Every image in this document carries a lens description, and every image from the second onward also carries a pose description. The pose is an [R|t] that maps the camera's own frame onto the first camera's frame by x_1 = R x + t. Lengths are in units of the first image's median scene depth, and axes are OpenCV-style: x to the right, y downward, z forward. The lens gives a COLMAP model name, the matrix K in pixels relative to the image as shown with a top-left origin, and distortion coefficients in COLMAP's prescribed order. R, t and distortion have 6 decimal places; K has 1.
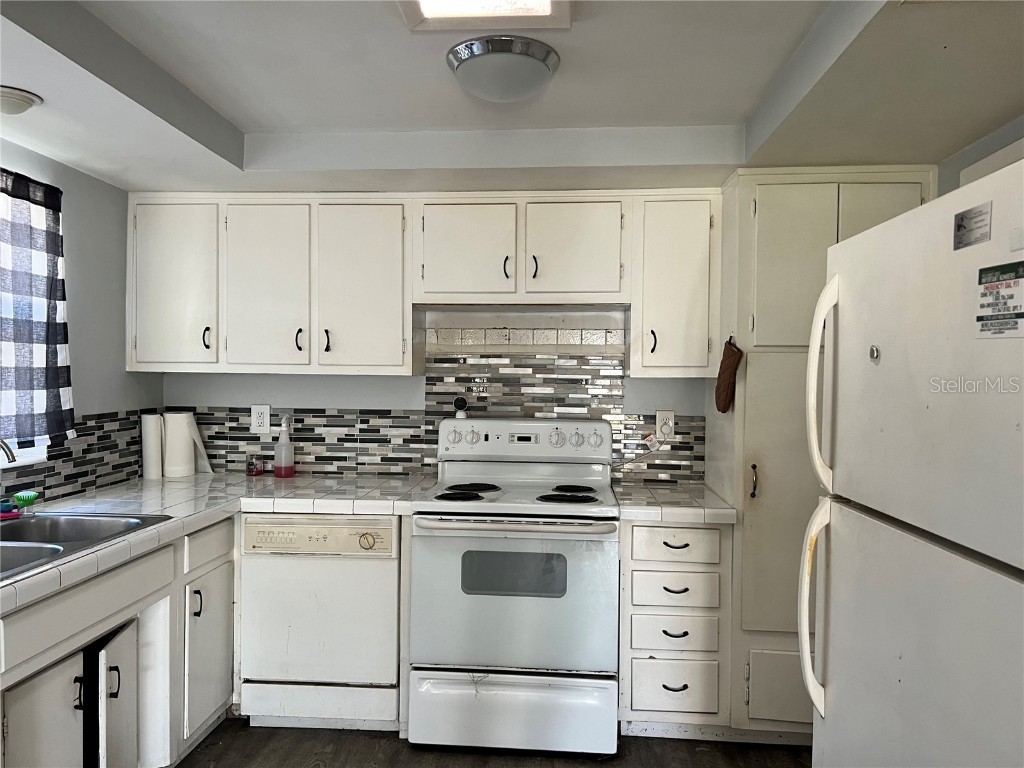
lens RADIAL K [[764.3, 0, 506.8], [0, 764.3, 390.3], [0, 0, 1]] dist [0.076713, -0.104155]
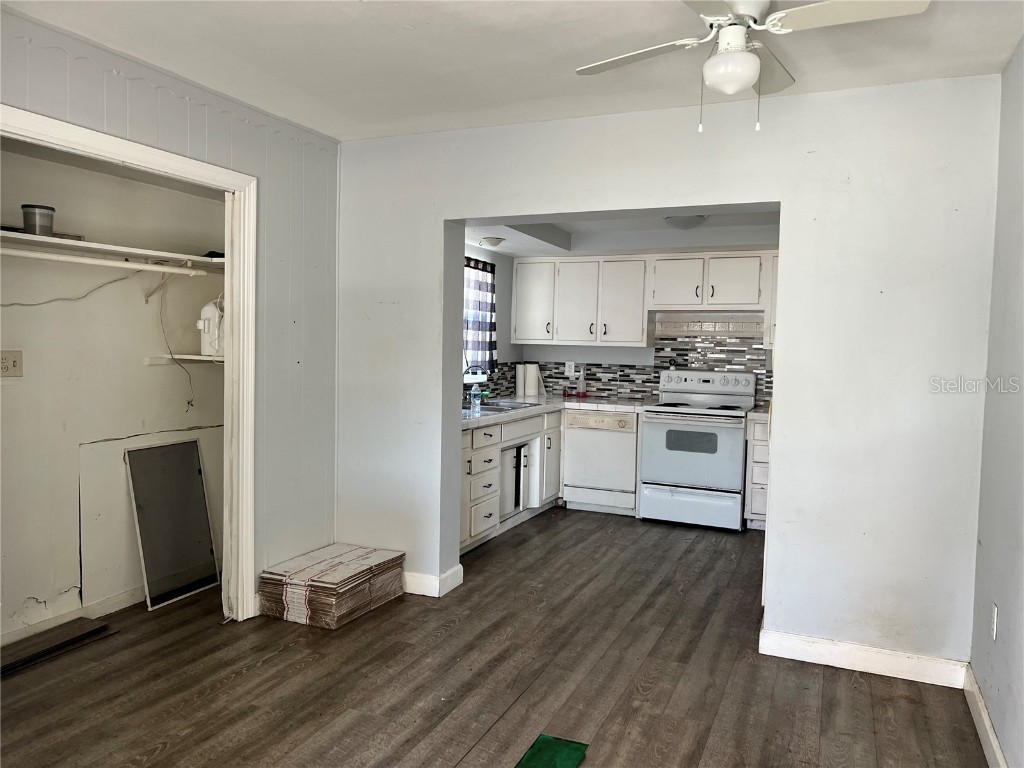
lens RADIAL K [[764.3, 0, 506.8], [0, 764.3, 390.3], [0, 0, 1]] dist [0.076713, -0.104155]
pose [[0.944978, 0.030629, -0.325698, 0.172495], [-0.020670, 0.999208, 0.033995, 0.030896], [0.326481, -0.025393, 0.944863, -0.932955]]
